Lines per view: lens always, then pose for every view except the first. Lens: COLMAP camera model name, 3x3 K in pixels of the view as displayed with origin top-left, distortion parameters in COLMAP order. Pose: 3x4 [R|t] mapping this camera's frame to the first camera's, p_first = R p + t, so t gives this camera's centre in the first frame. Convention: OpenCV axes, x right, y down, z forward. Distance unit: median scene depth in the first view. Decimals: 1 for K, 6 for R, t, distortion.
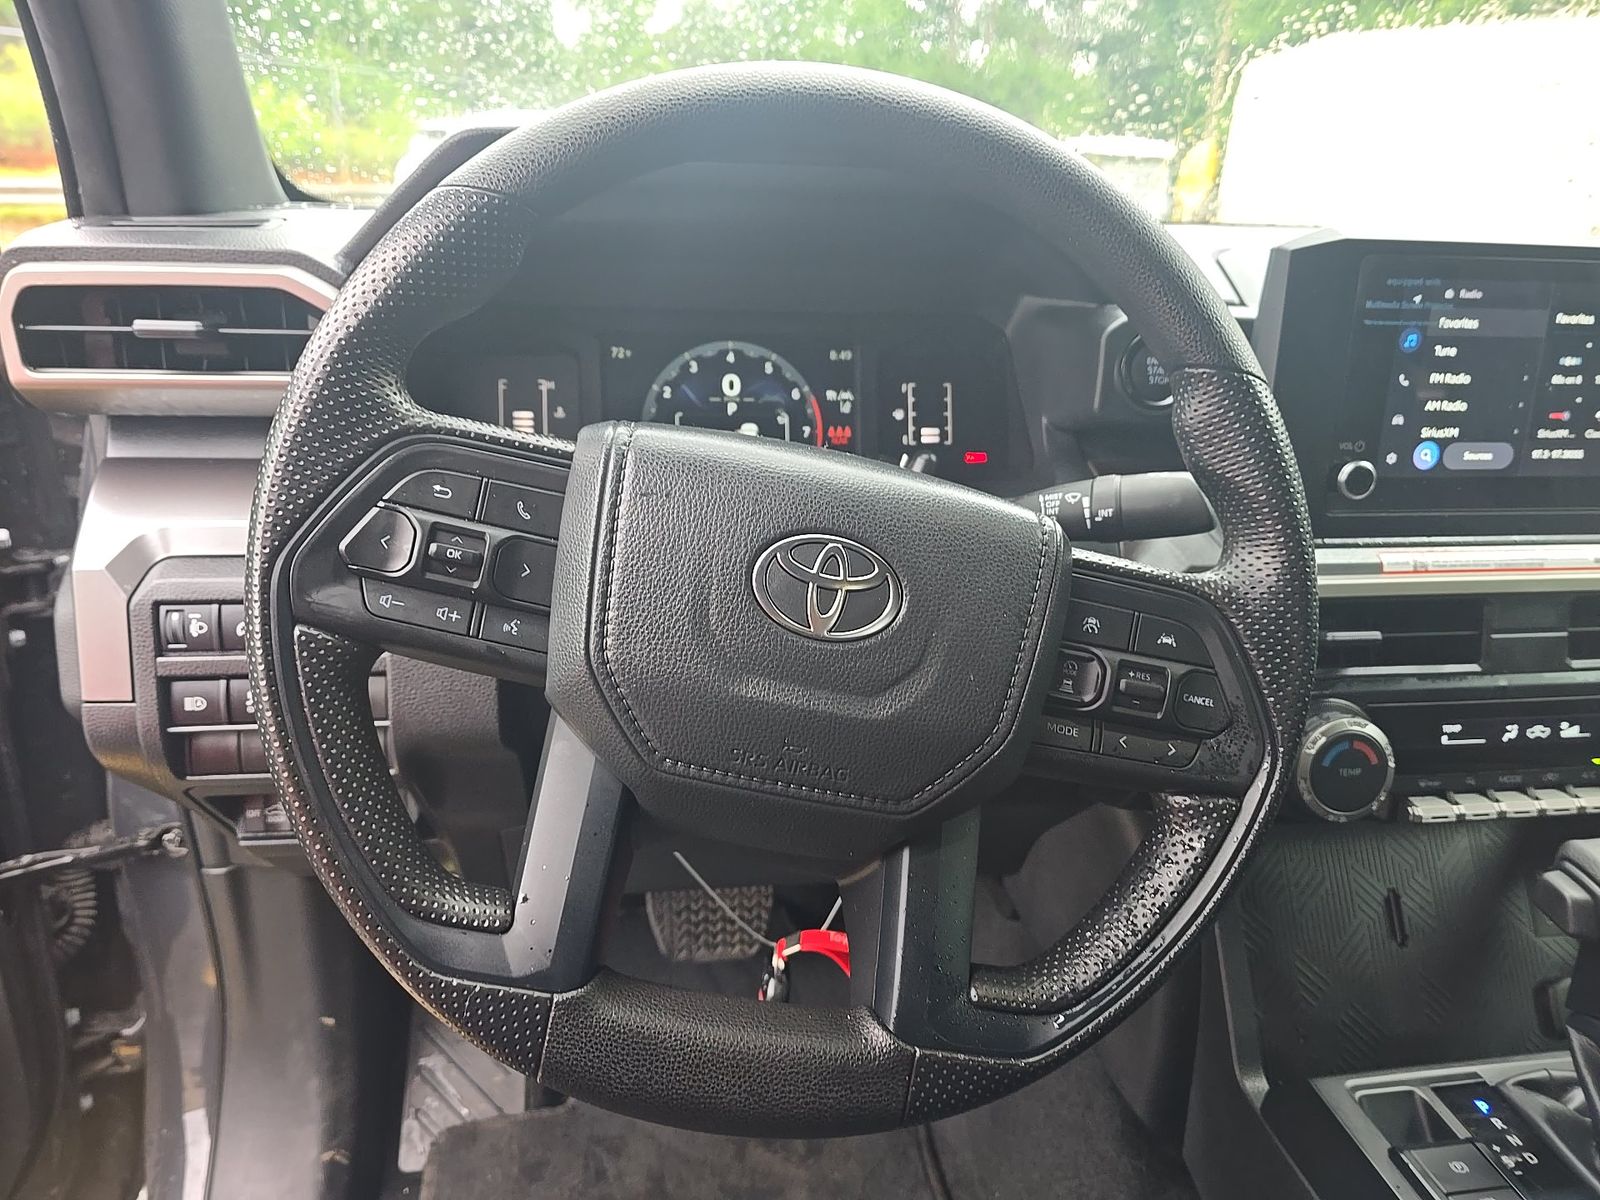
lens RADIAL K [[1071.7, 0, 803.1], [0, 1071.7, 599.6], [0, 0, 1]] dist [0.031672, -0.037857]
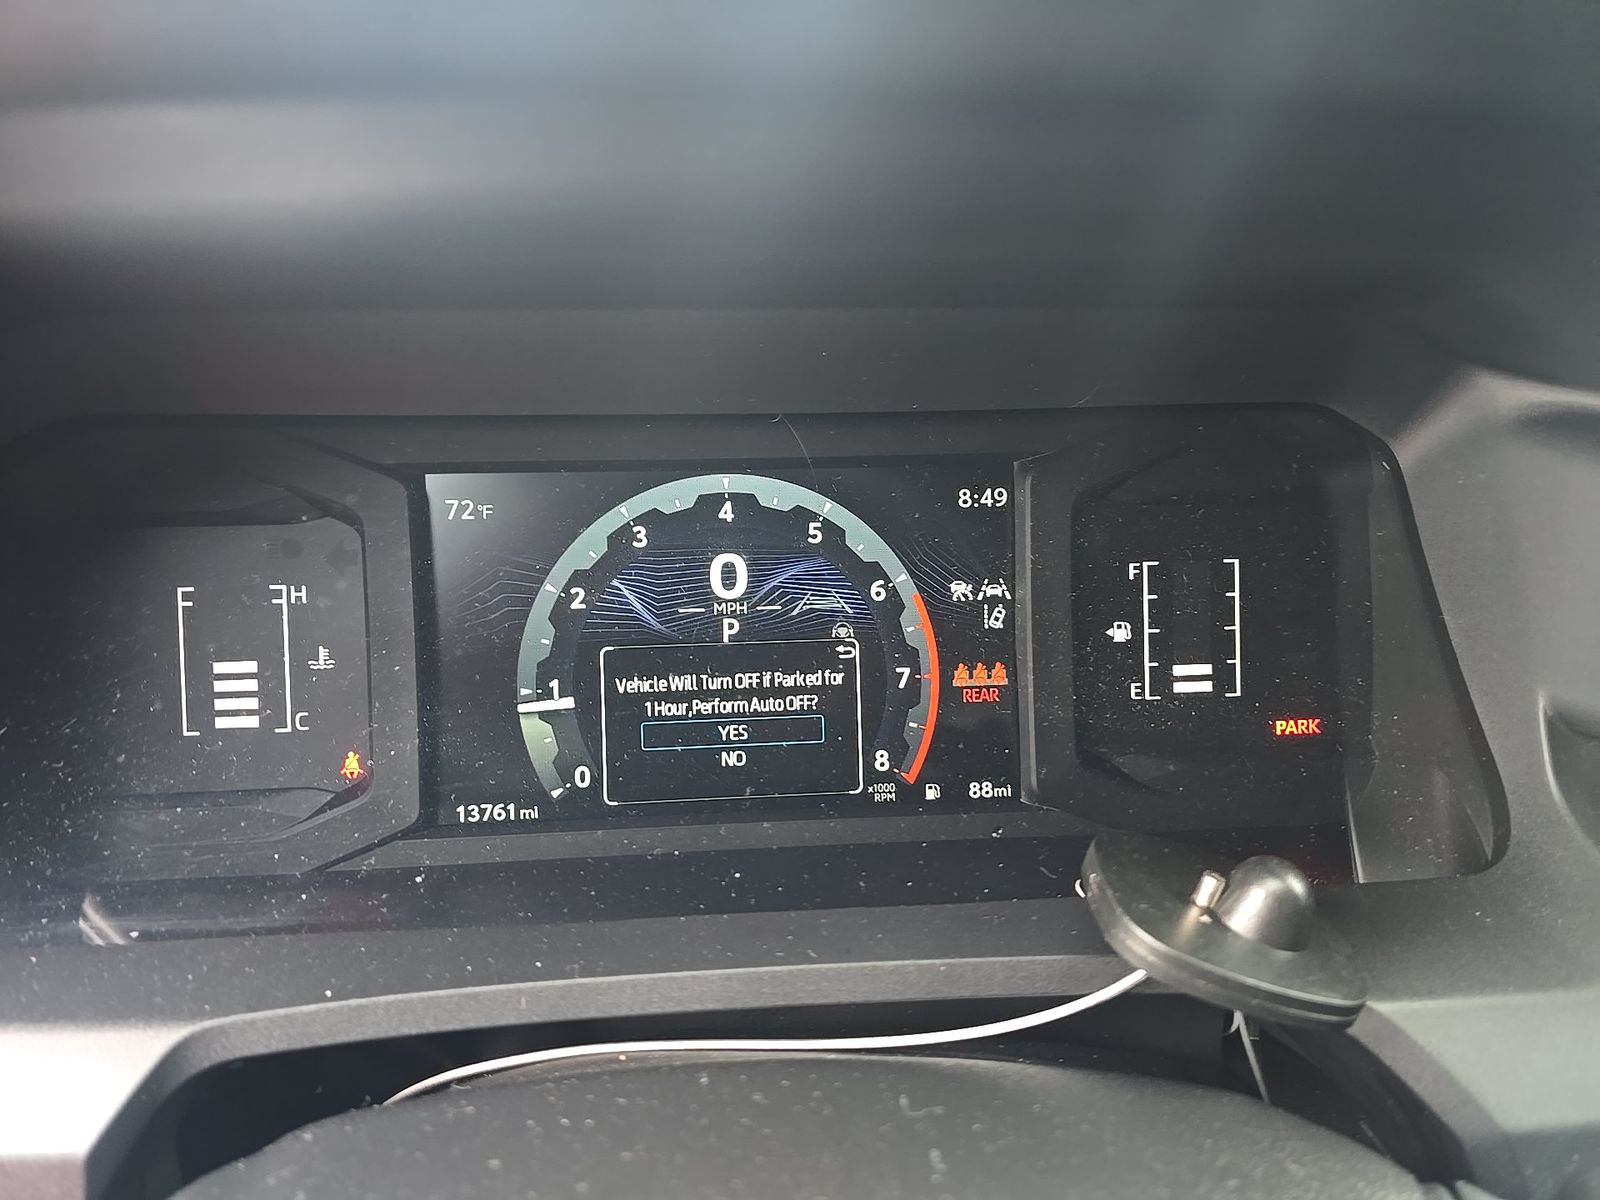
lens RADIAL K [[1071.7, 0, 797.1], [0, 1071.7, 600.3], [0, 0, 1]] dist [0.031672, -0.037857]
pose [[0.996813, -0.002305, -0.079738, -0.005145], [0.004326, 0.999673, 0.025185, -0.207274], [0.079654, -0.025450, 0.996498, 0.591747]]
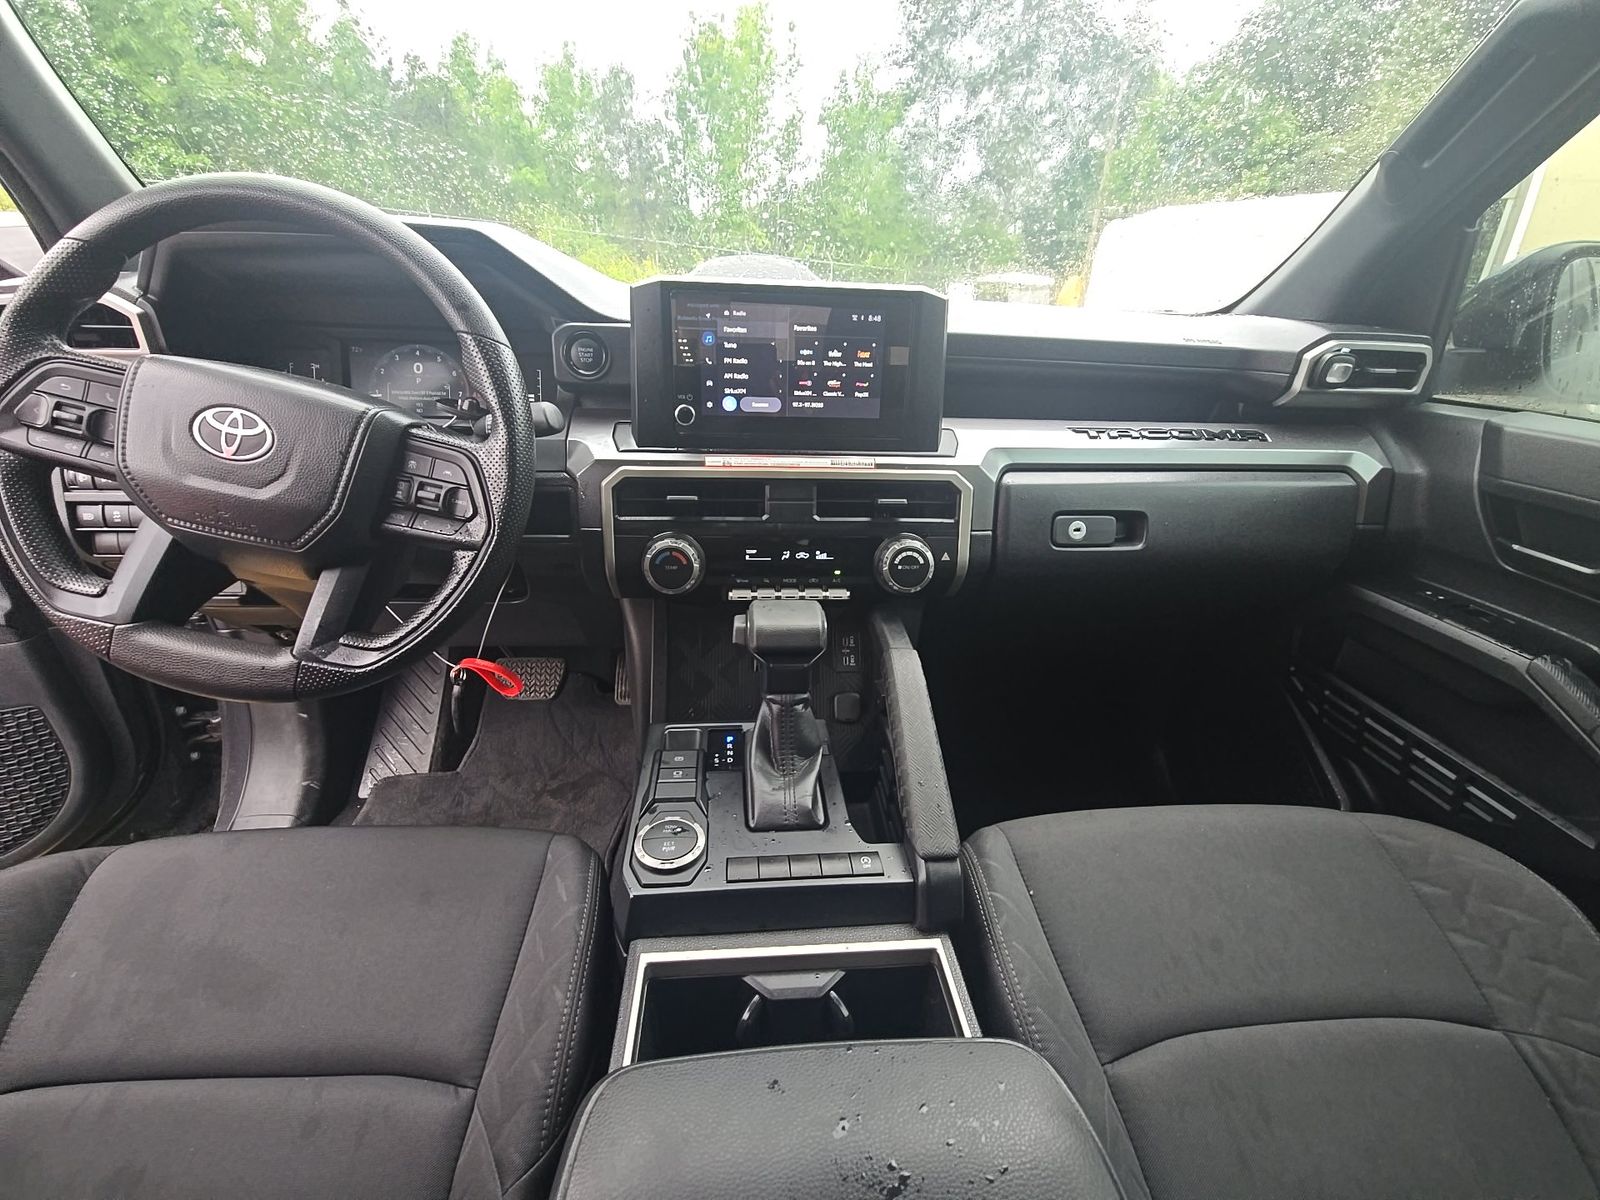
lens RADIAL K [[632.7, 0, 802.1], [0, 632.7, 601.1], [0, 0, 1]] dist [0.001401, 0.000110]
pose [[0.998719, 0.026292, -0.043227, 0.683091], [-0.023077, 0.997045, 0.073272, 0.113094], [0.045026, -0.072181, 0.996375, -0.105306]]
